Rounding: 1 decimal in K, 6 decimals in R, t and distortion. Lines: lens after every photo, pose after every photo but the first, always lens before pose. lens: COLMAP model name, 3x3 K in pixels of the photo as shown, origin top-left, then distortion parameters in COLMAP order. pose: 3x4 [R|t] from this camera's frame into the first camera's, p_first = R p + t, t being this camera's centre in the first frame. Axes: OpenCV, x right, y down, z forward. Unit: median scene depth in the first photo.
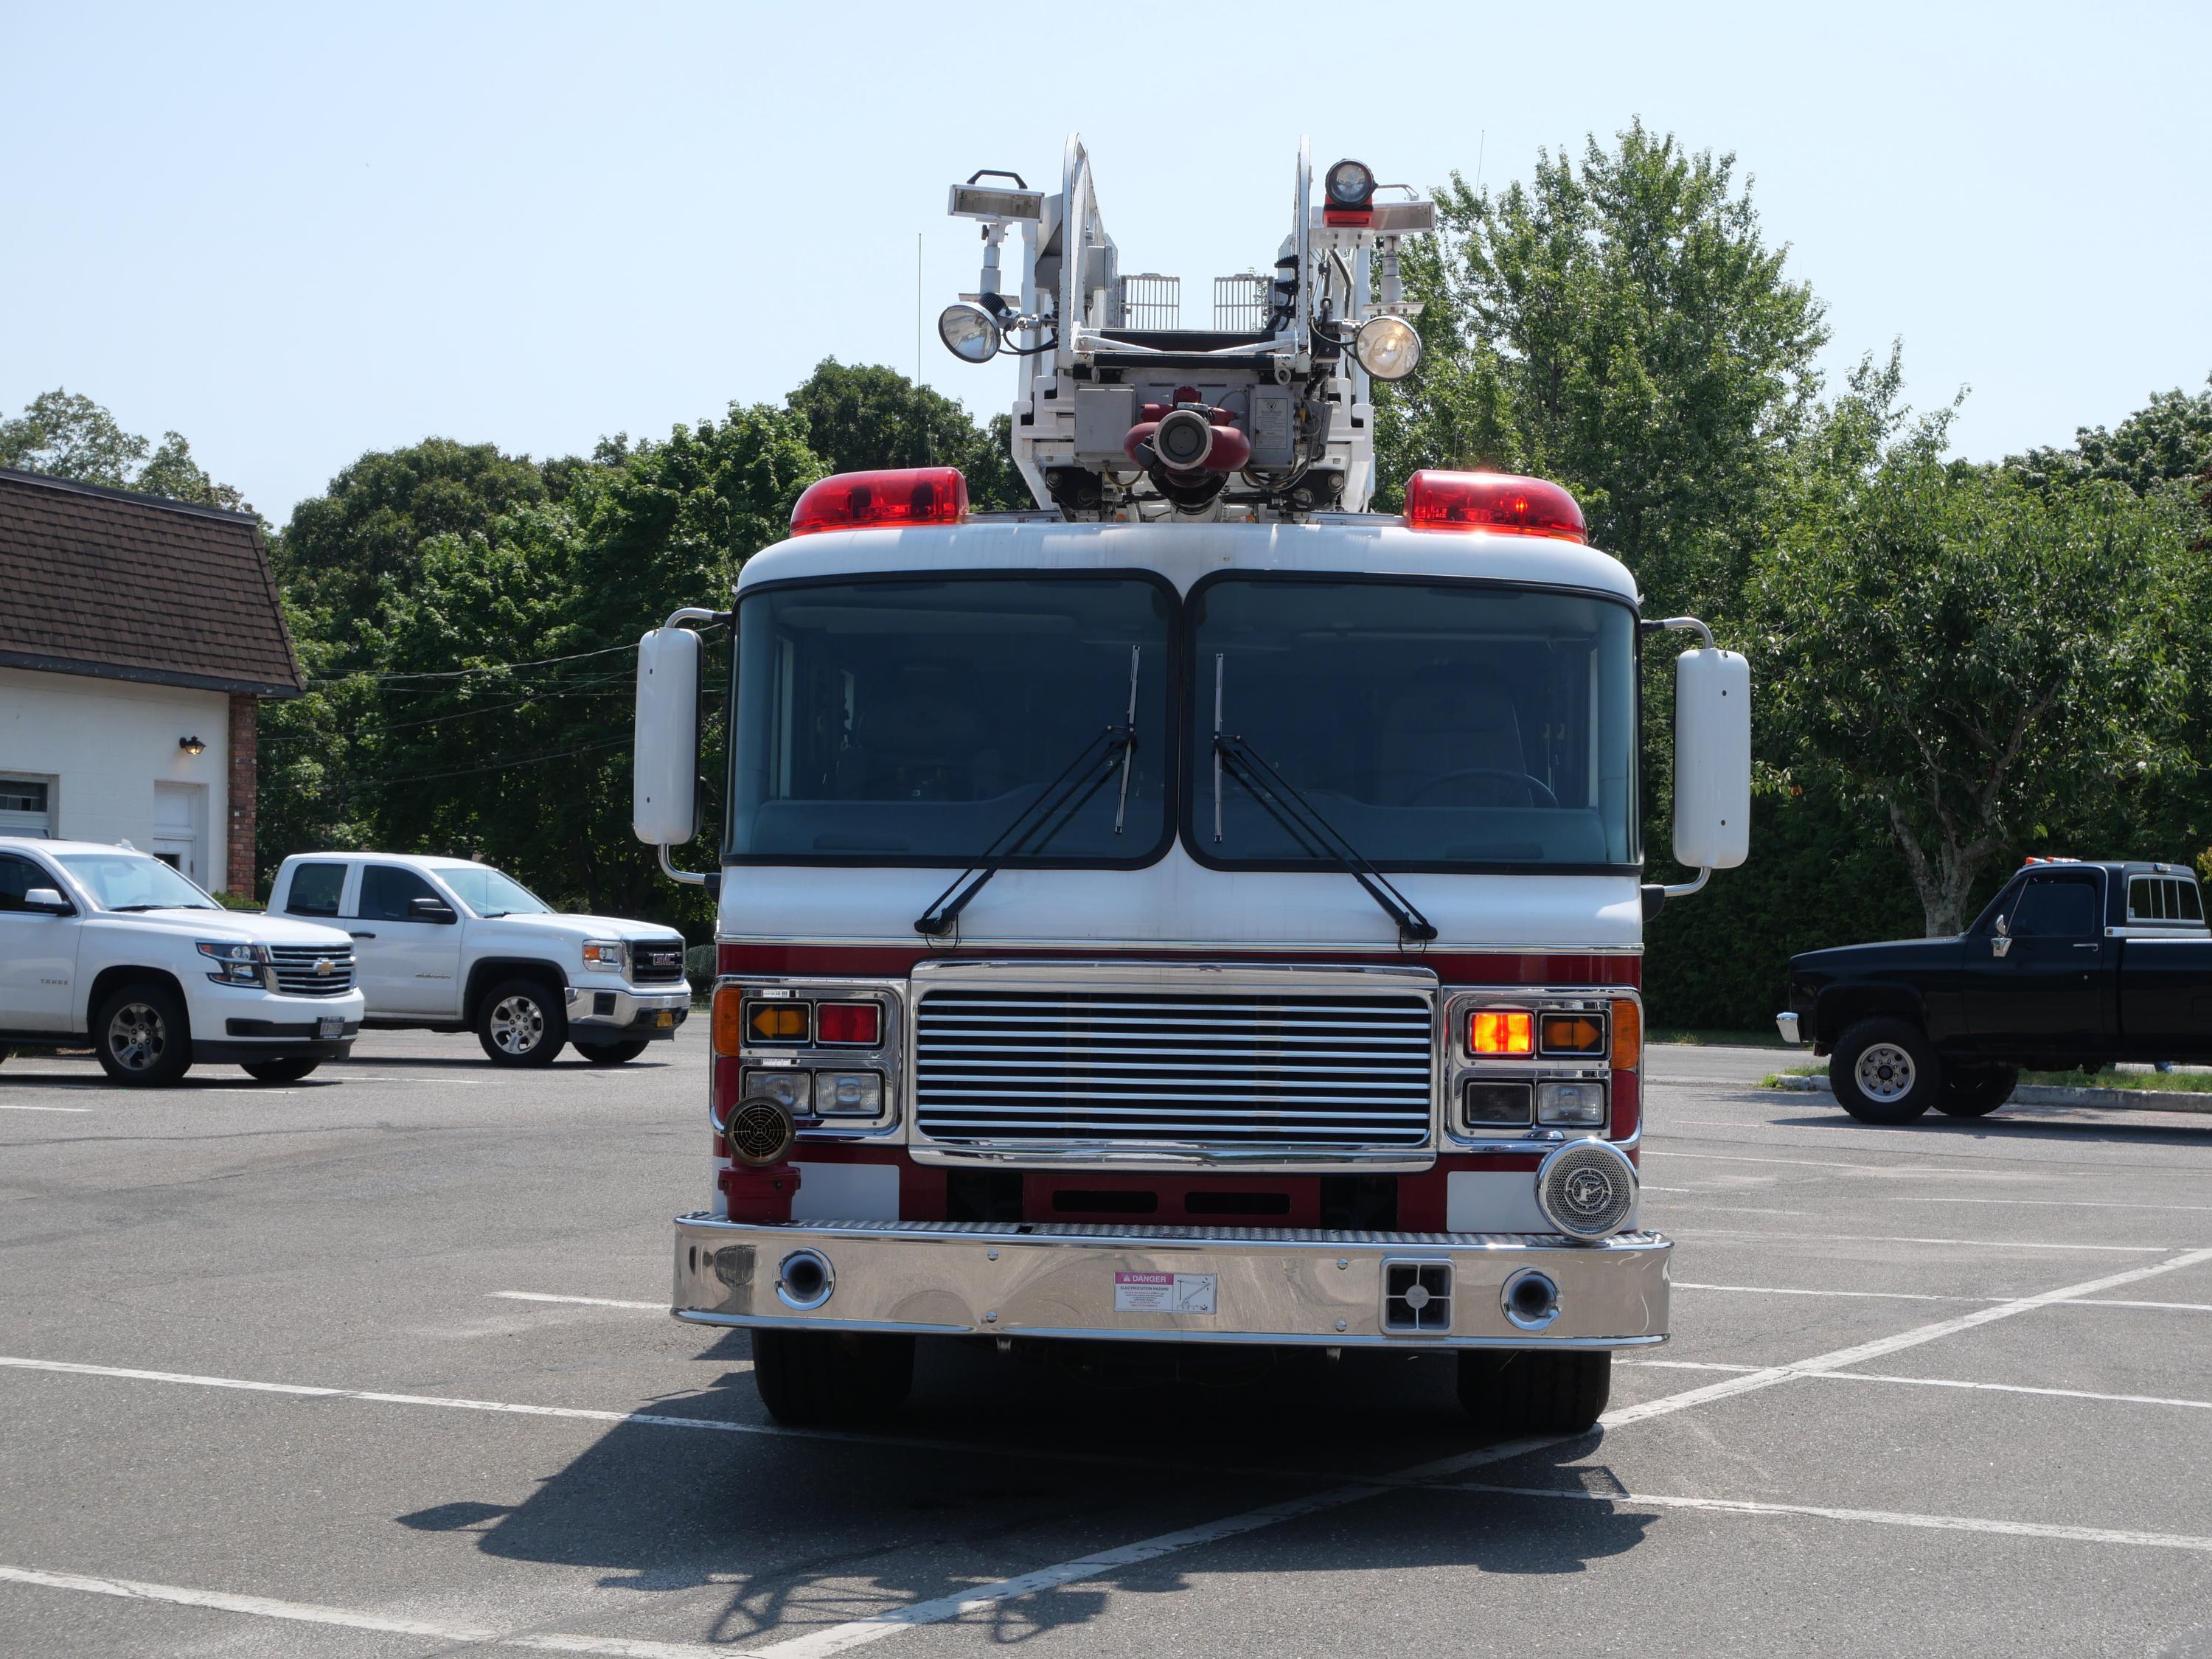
lens RADIAL K [[3985.0, 0, 1070.8], [0, 3985.0, 831.6], [0, 0, 1]] dist [-0.068210, -0.114237]
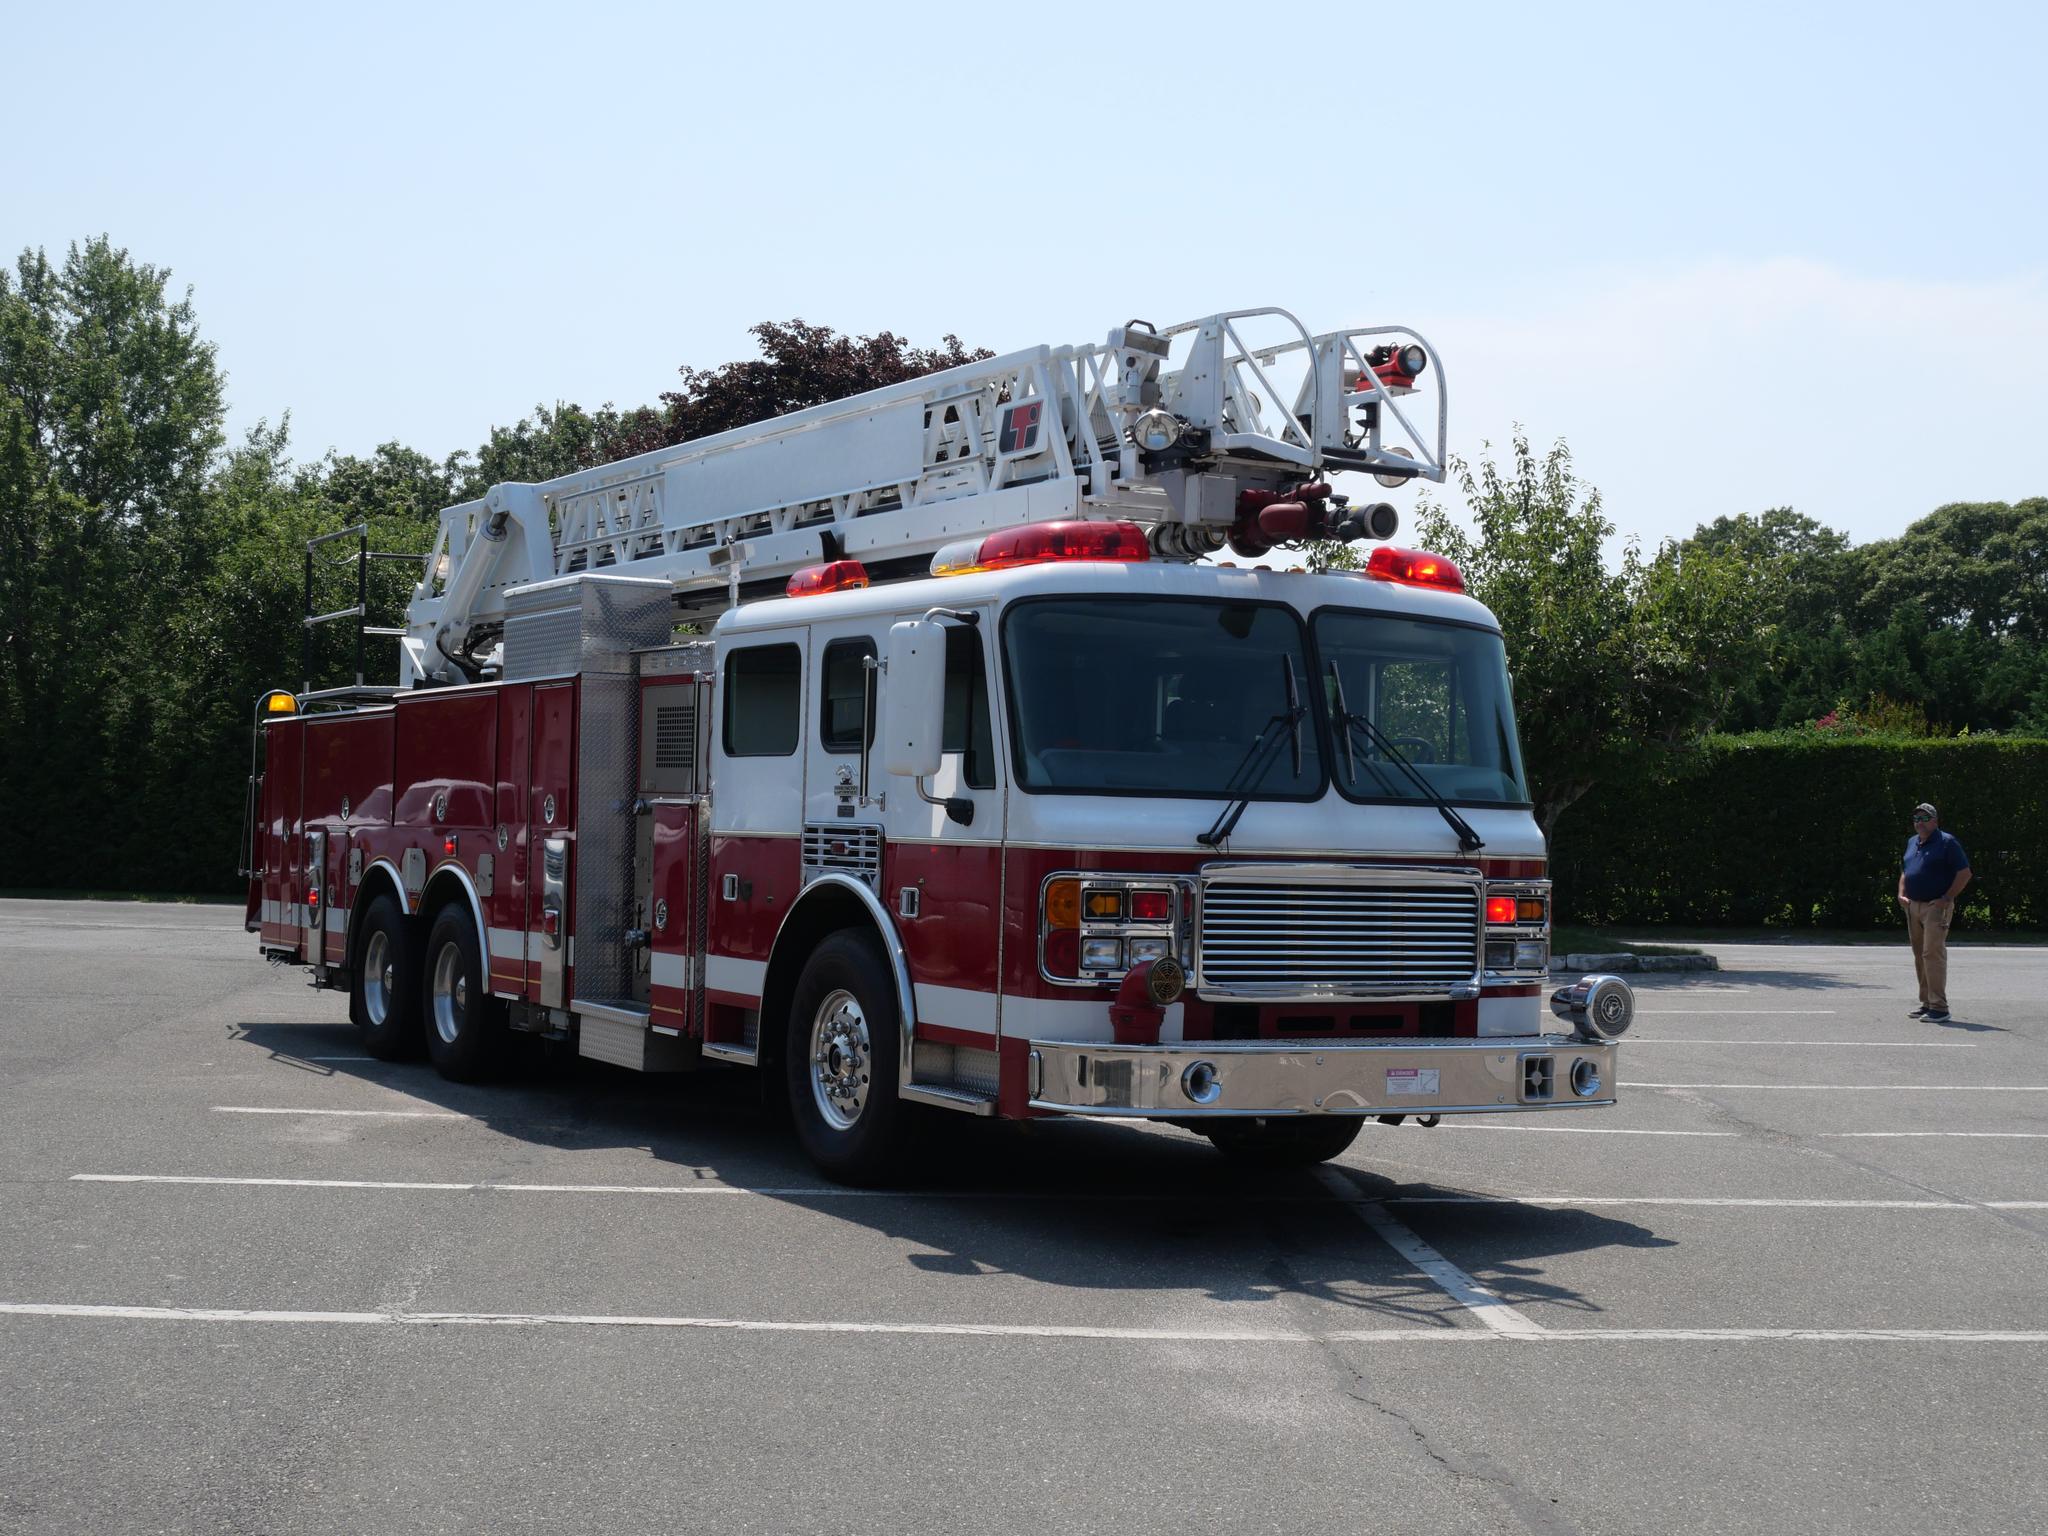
lens RADIAL K [[2721.7, 0, 1024.0], [0, 2721.7, 768.0], [0, 0, 1]] dist [-0.030634, 0.005797]
pose [[0.841132, 0.022988, 0.540341, -0.112932], [-0.025853, 0.999663, -0.002284, 0.000305], [-0.540212, -0.012049, 0.841443, 0.034635]]
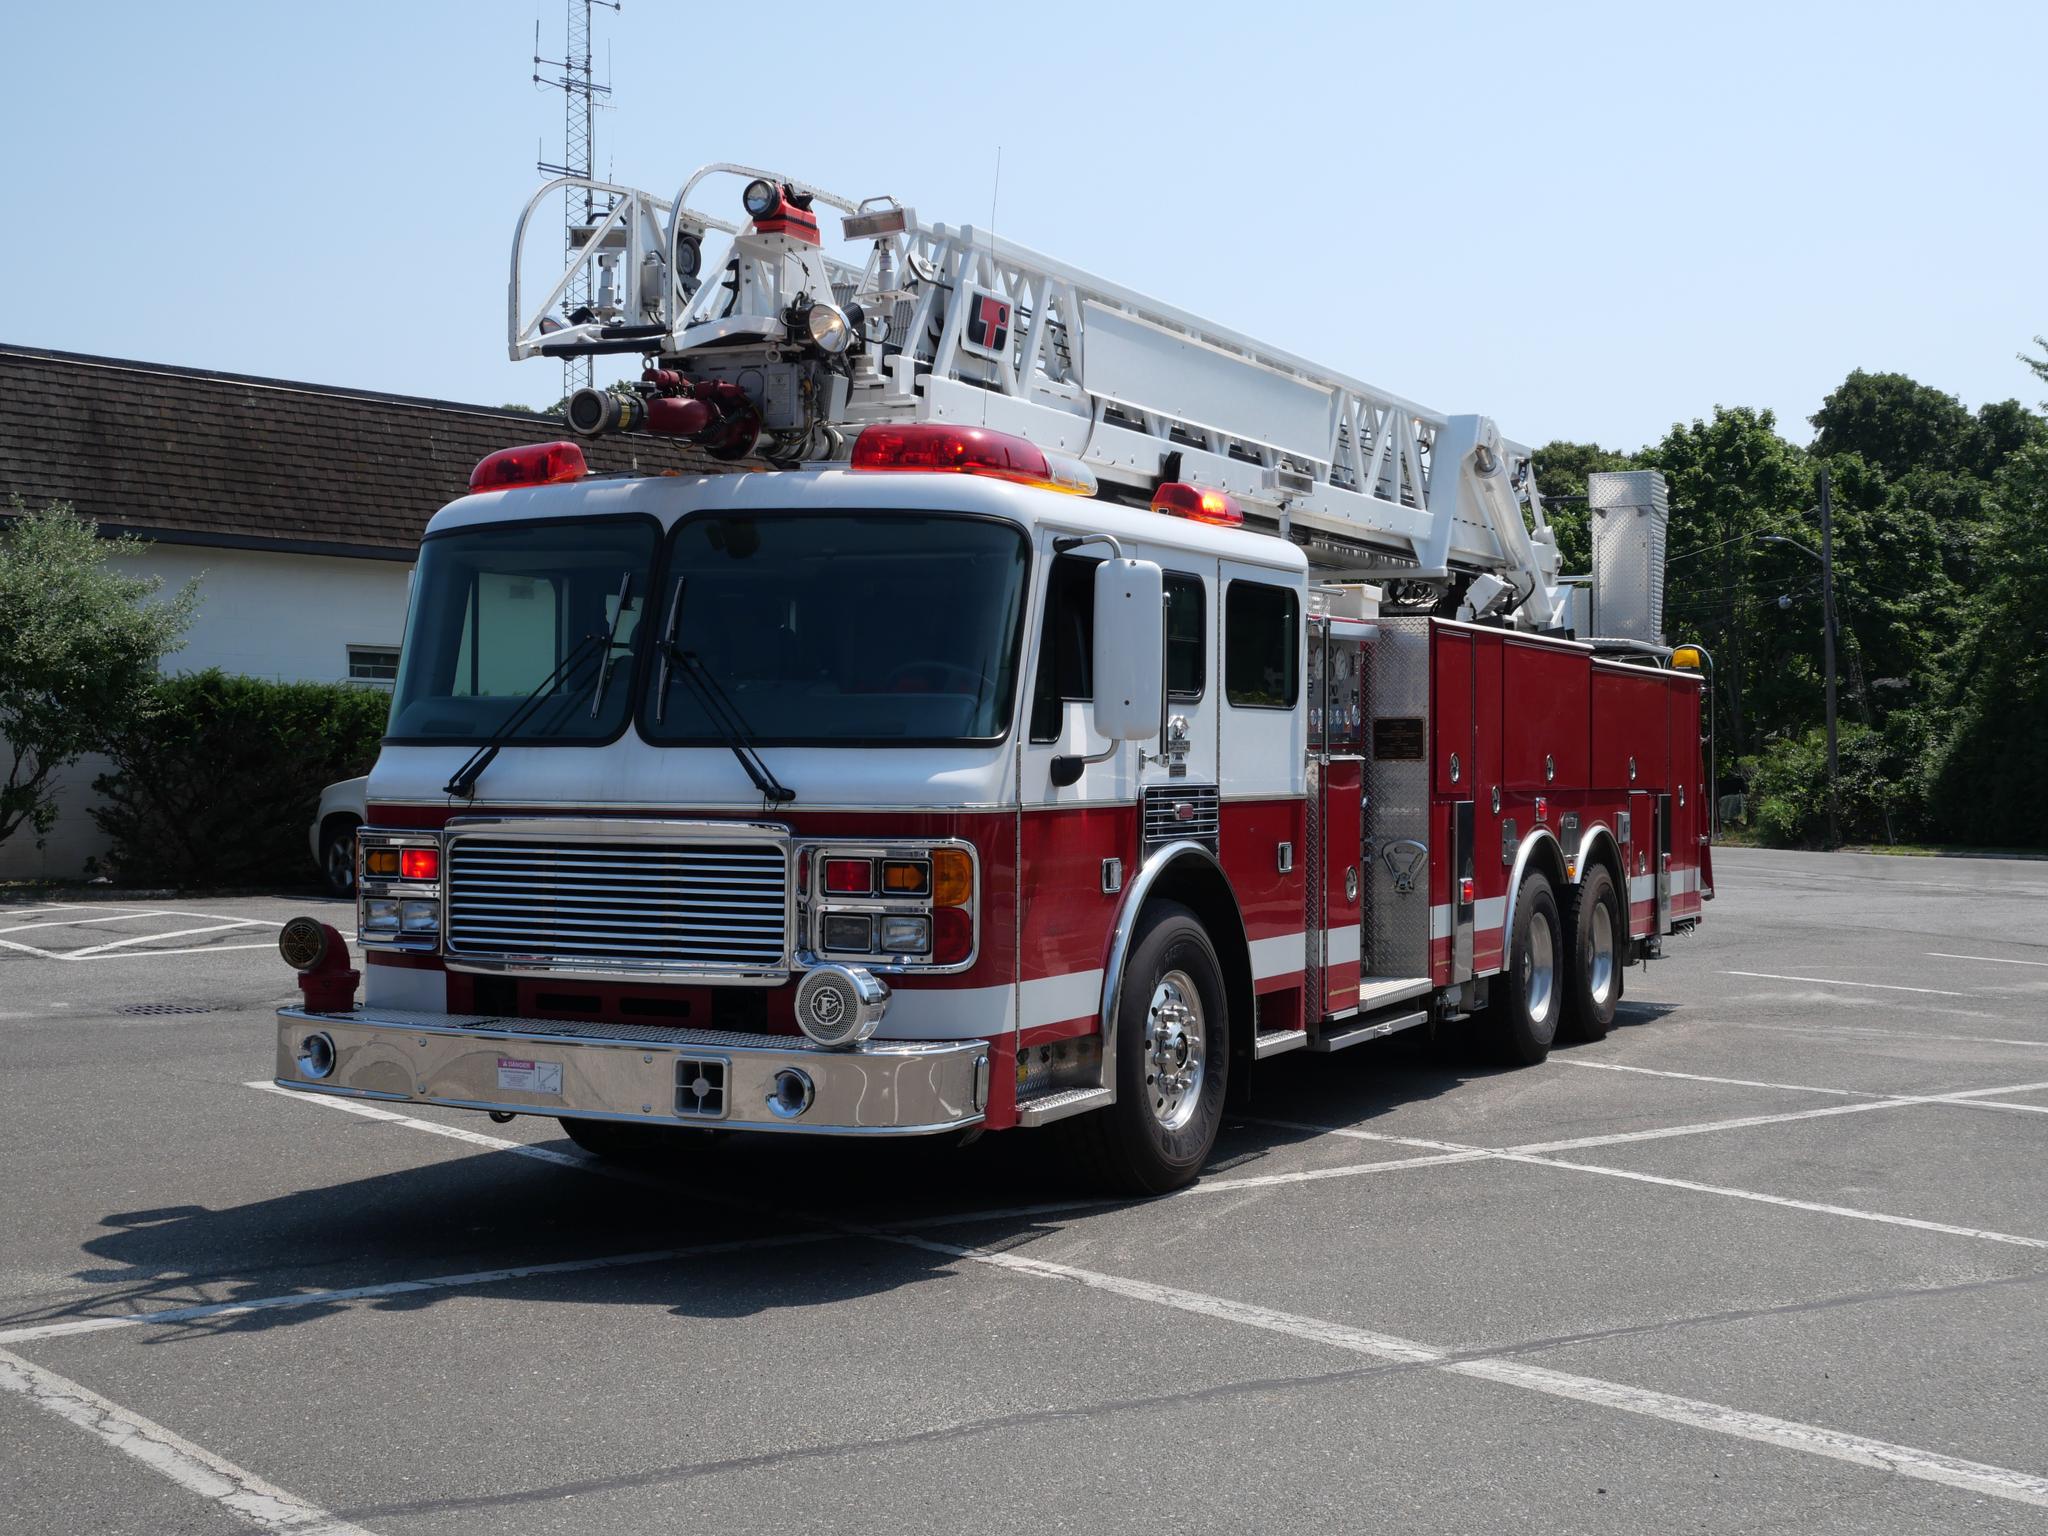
lens RADIAL K [[2721.7, 0, 1024.0], [0, 2721.7, 768.0], [0, 0, 1]] dist [-0.030634, 0.005797]
pose [[0.924071, -0.005983, -0.382175, 0.085719], [0.013181, 0.999782, 0.016220, 0.000730], [0.381994, -0.020026, 0.923948, 0.042646]]
